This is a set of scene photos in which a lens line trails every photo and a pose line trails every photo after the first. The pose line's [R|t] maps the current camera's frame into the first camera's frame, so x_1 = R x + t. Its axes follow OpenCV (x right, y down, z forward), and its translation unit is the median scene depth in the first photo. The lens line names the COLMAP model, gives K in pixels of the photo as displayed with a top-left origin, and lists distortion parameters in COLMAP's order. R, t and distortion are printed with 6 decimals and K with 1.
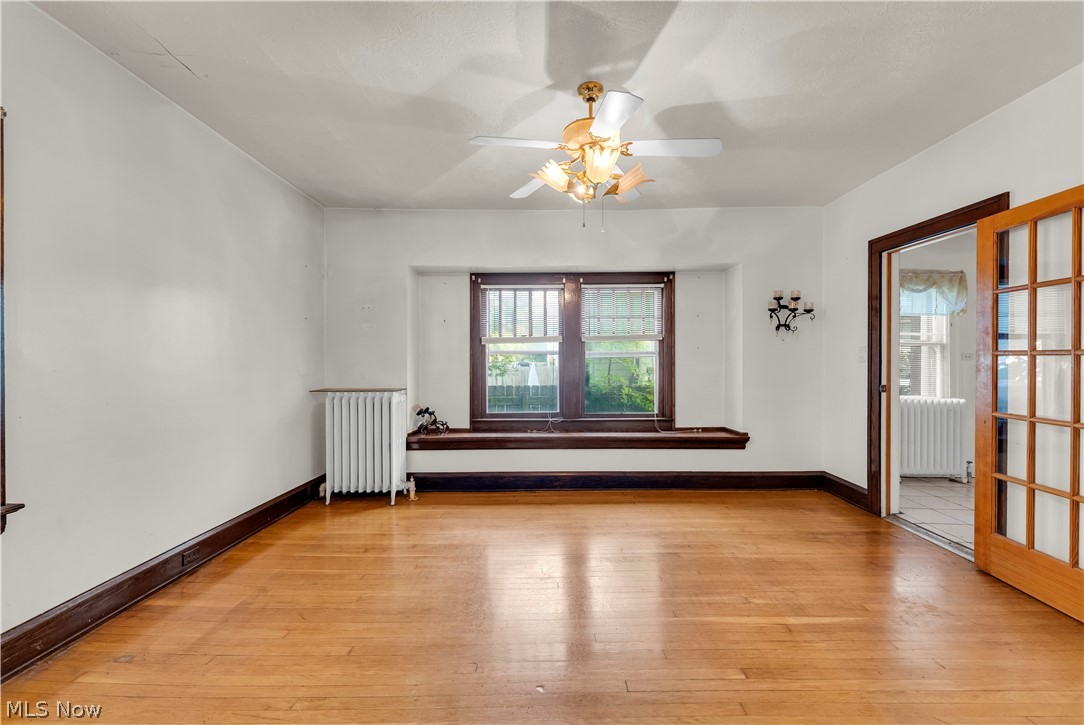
lens RADIAL K [[440.4, 0, 542.5], [0, 440.4, 359.5], [0, 0, 1]] dist [-0.003287, -0.000369]
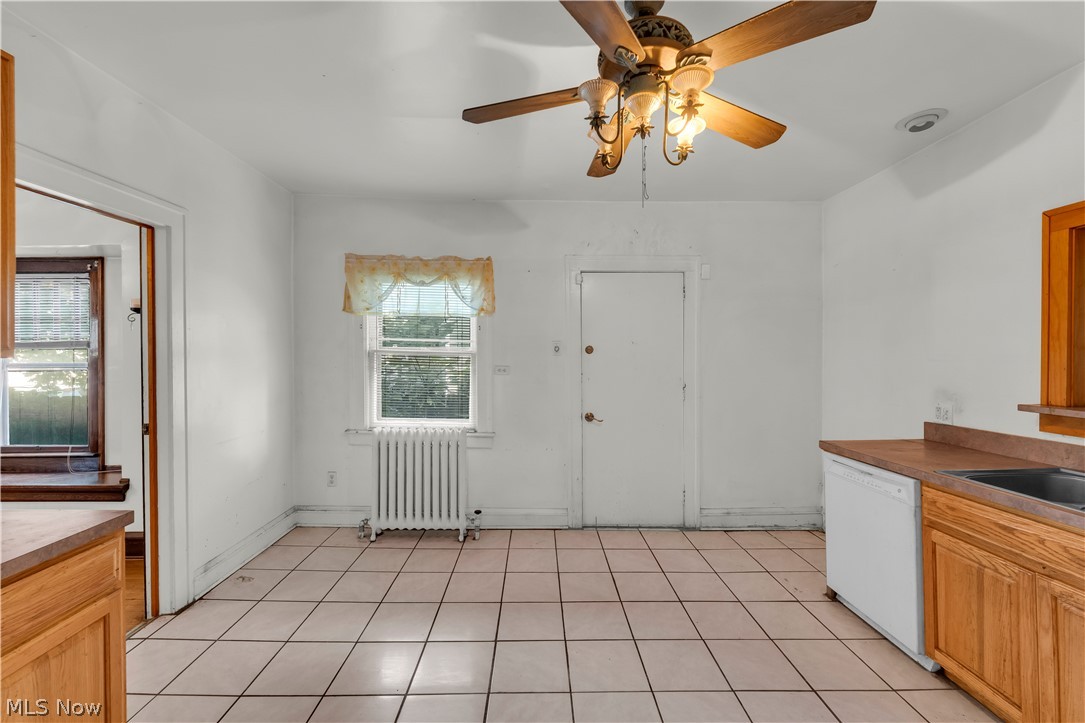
lens RADIAL K [[443.7, 0, 546.1], [0, 443.7, 361.8], [0, 0, 1]] dist [-0.000763, -0.000204]
pose [[0.999719, -0.000709, 0.023710, 1.142558], [0.000154, 0.999727, 0.023384, -0.044046], [-0.023721, -0.023374, 0.999445, 0.253559]]
